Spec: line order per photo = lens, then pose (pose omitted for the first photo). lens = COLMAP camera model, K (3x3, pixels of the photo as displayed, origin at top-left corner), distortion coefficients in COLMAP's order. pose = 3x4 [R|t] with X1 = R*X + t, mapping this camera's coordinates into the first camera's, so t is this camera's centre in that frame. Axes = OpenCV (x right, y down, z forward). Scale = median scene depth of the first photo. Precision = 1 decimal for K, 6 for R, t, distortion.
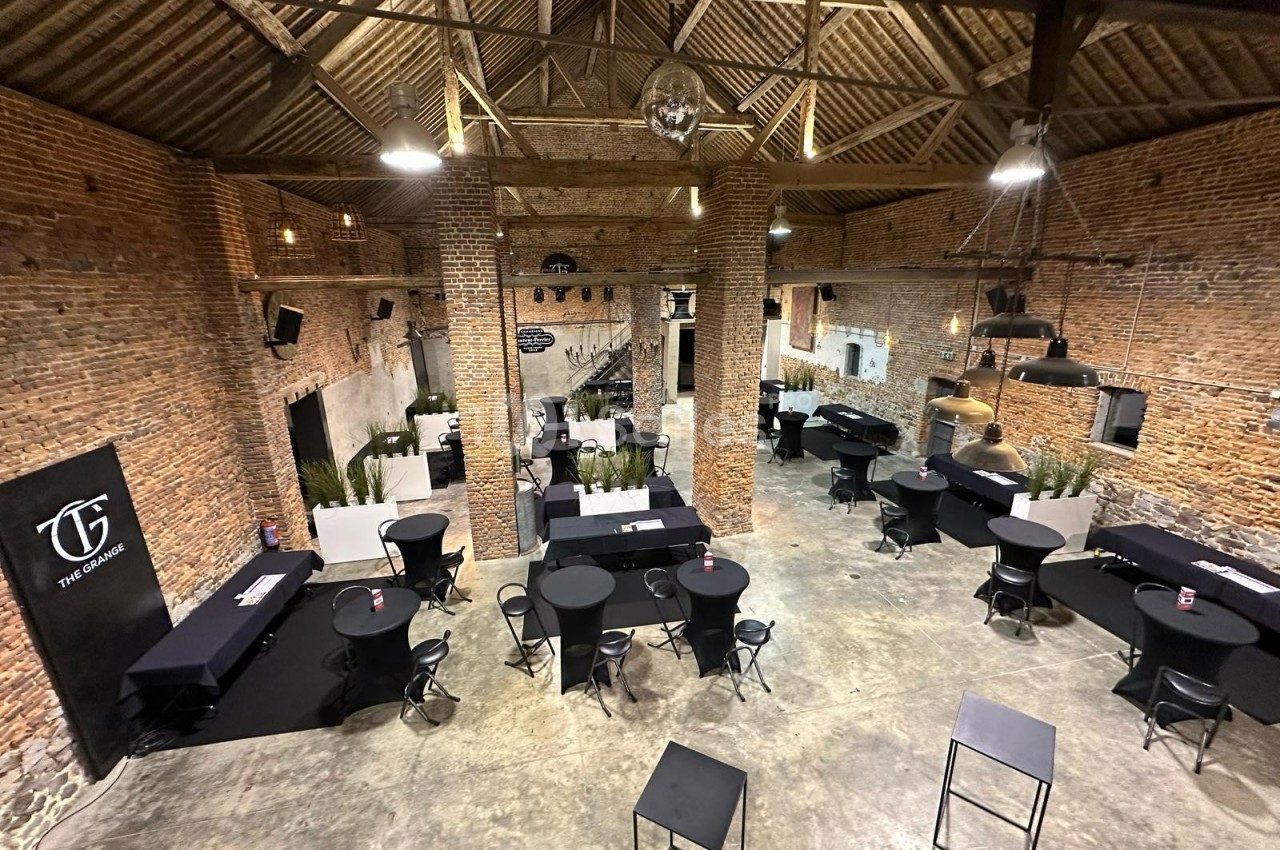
lens RADIAL K [[503.8, 0, 641.7], [0, 503.8, 418.4], [0, 0, 1]] dist [-0.001002, 0.000197]
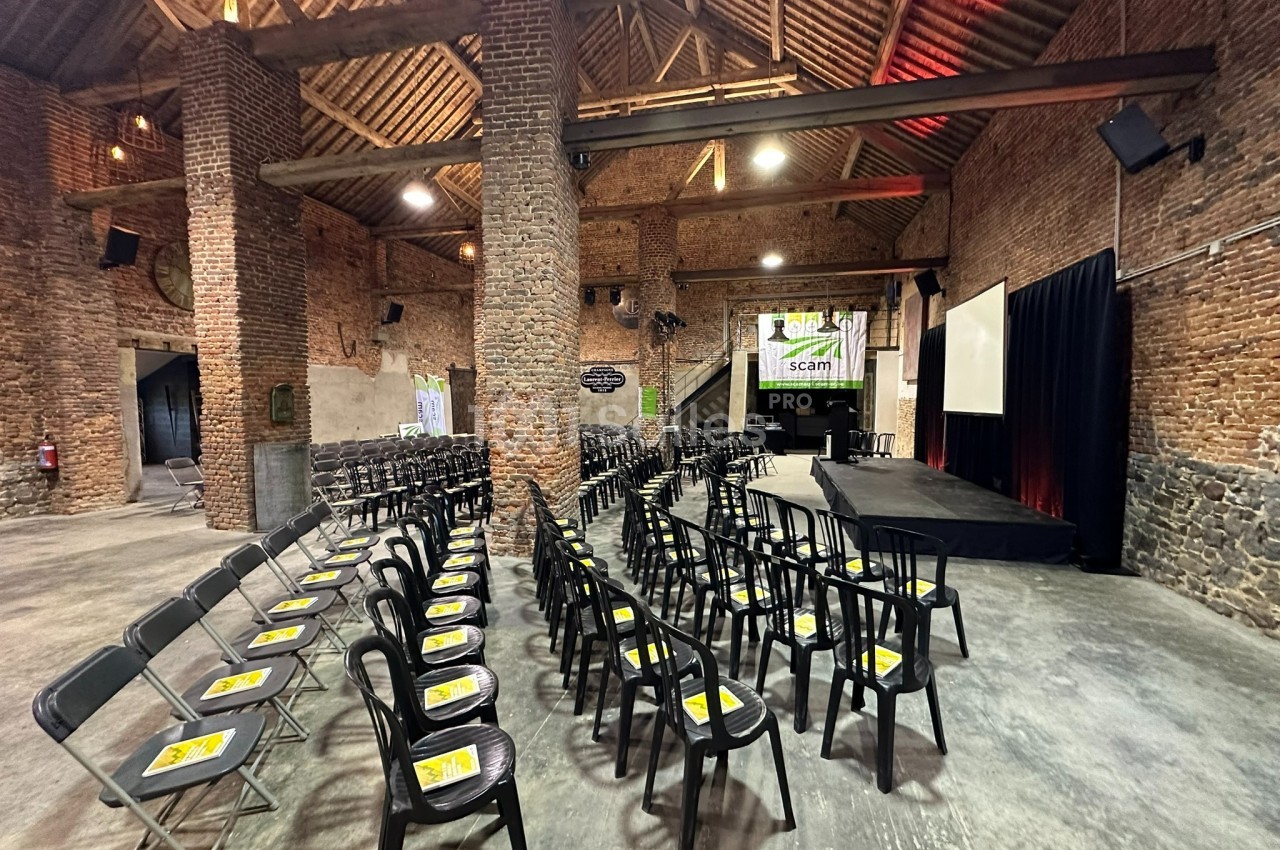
lens RADIAL K [[503.8, 0, 641.7], [0, 503.8, 418.4], [0, 0, 1]] dist [-0.001002, 0.000197]
pose [[0.907649, 0.038743, -0.417939, 0.659799], [-0.123983, 0.976047, -0.178777, 0.196191], [0.401001, 0.214084, 0.890711, 0.612972]]
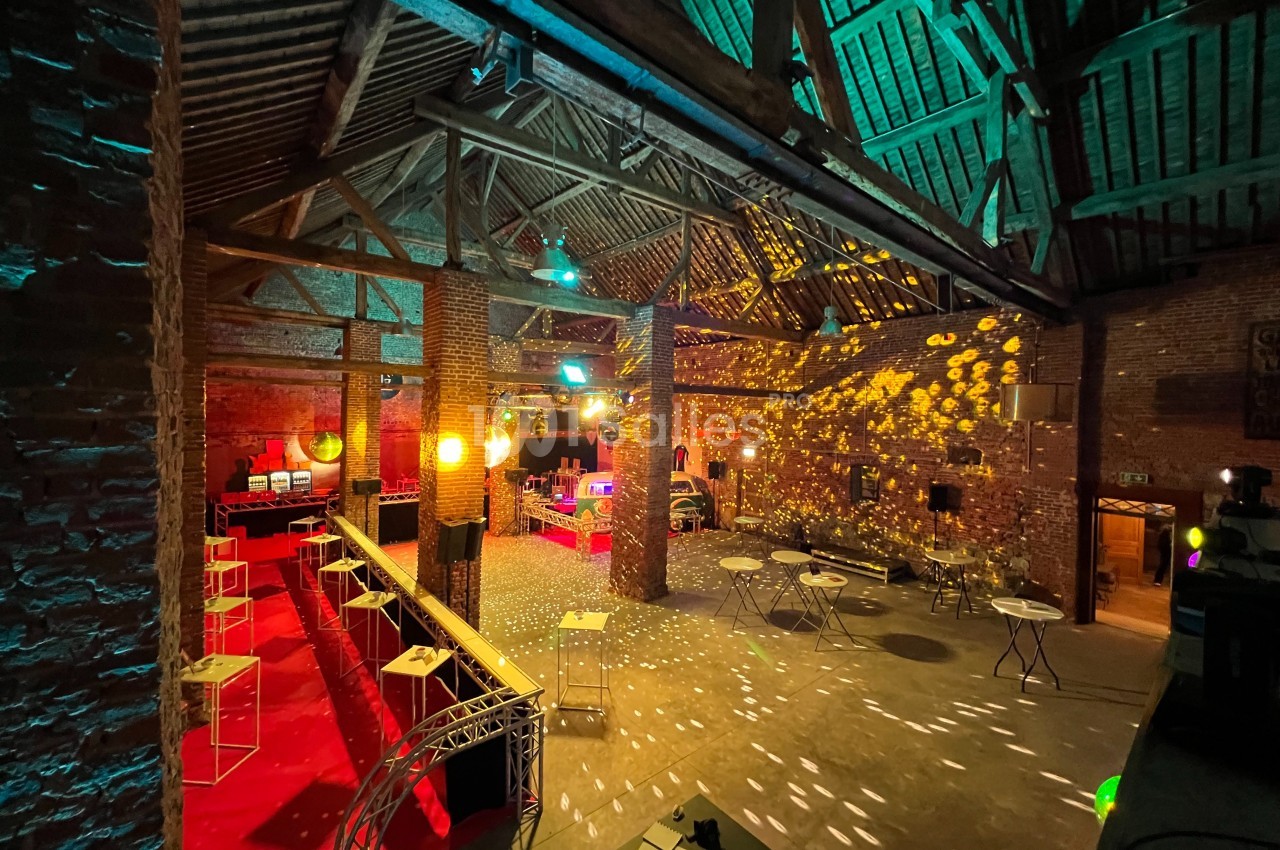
lens RADIAL K [[503.8, 0, 641.7], [0, 503.8, 418.4], [0, 0, 1]] dist [-0.001002, 0.000197]
pose [[0.870476, 0.026413, 0.491502, -0.524816], [0.094126, 0.971198, -0.218895, 0.100092], [-0.483127, 0.236806, 0.842918, -0.092382]]
